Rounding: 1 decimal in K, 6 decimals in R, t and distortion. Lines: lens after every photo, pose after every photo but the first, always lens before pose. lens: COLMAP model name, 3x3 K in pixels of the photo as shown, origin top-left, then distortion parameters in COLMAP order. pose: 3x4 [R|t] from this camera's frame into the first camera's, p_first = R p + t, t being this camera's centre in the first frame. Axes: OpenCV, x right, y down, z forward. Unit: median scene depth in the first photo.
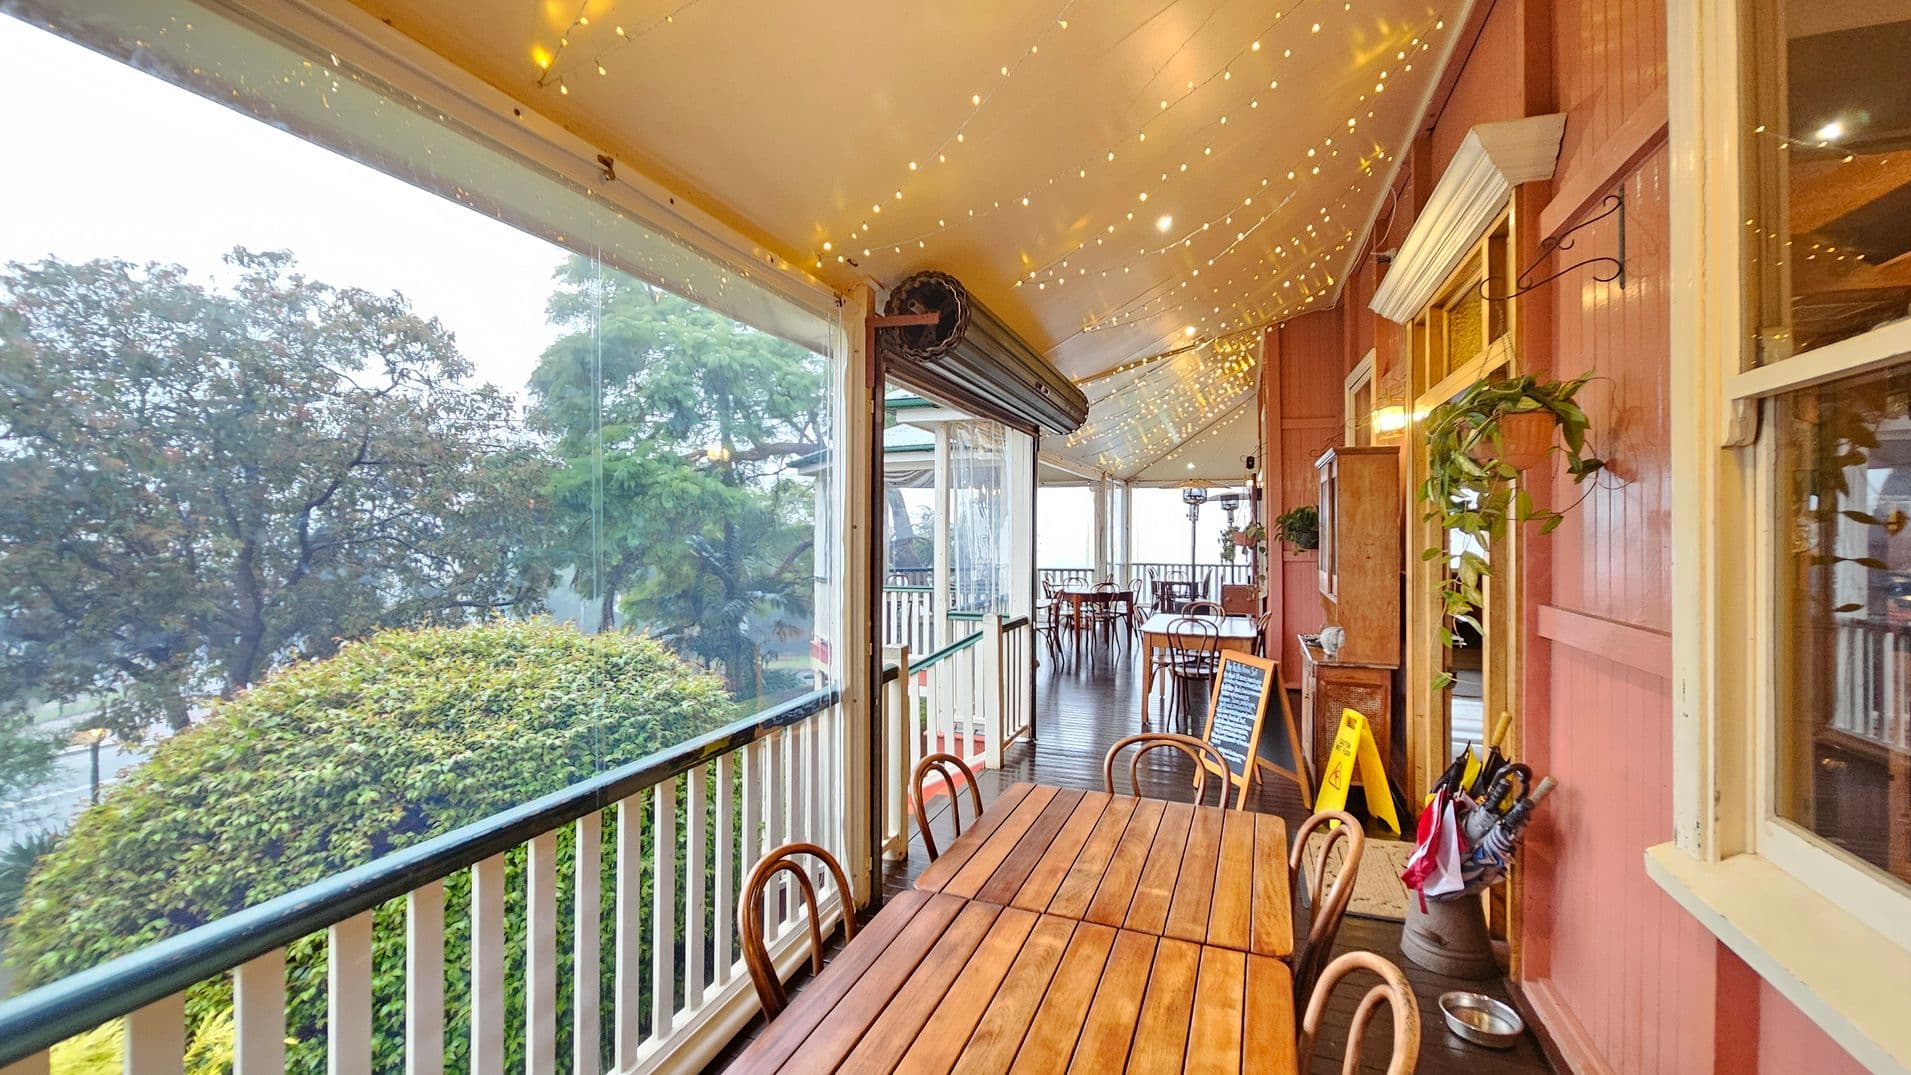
lens RADIAL K [[770.4, 0, 954.1], [0, 770.4, 532.5], [0, 0, 1]] dist [0.001345, 0.000460]
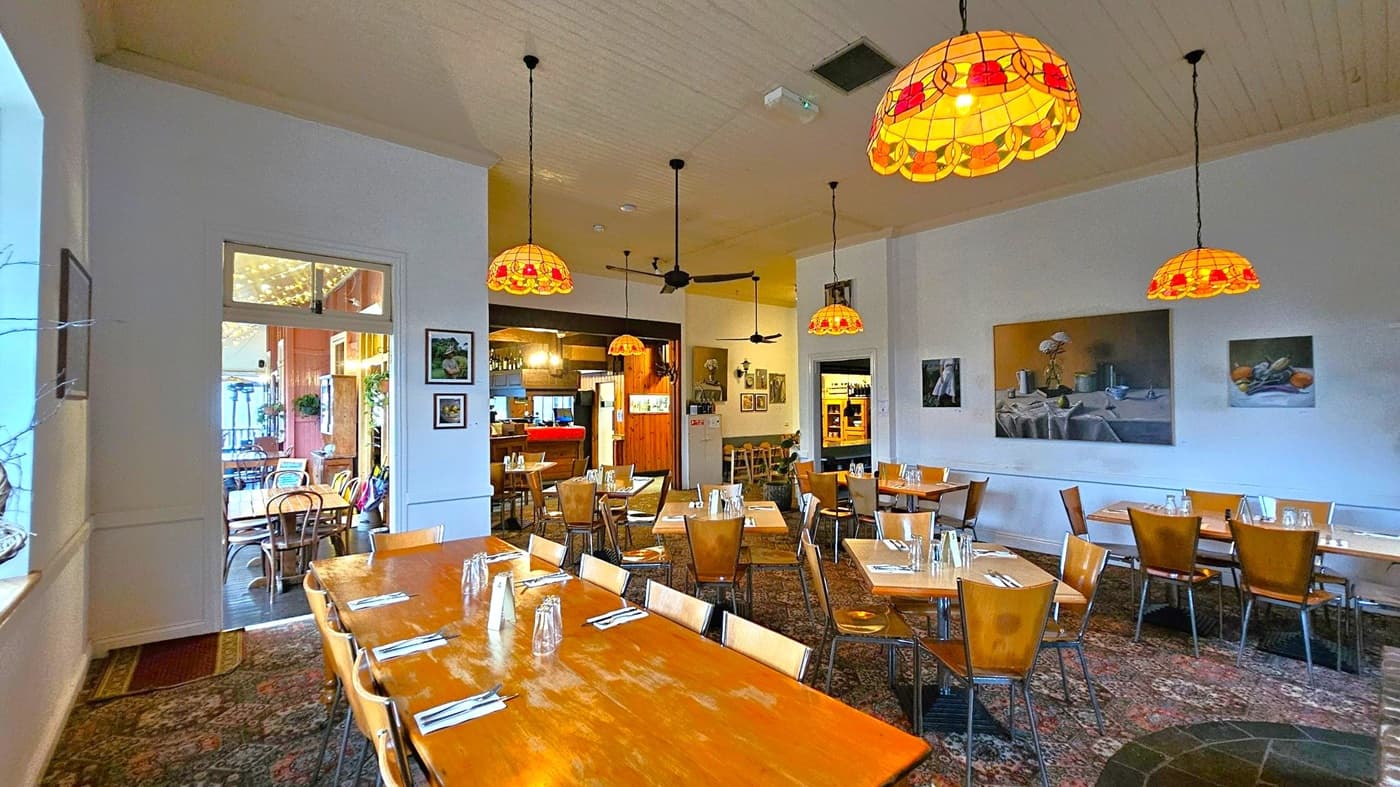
lens RADIAL K [[564.4, 0, 700.4], [0, 564.4, 390.7], [0, 0, 1]] dist [0.001345, 0.000460]
pose [[0.471836, 0.017128, 0.881520, -0.599829], [0.007745, 0.999692, -0.023569, -0.001014], [-0.881652, 0.017948, 0.471558, -0.998579]]
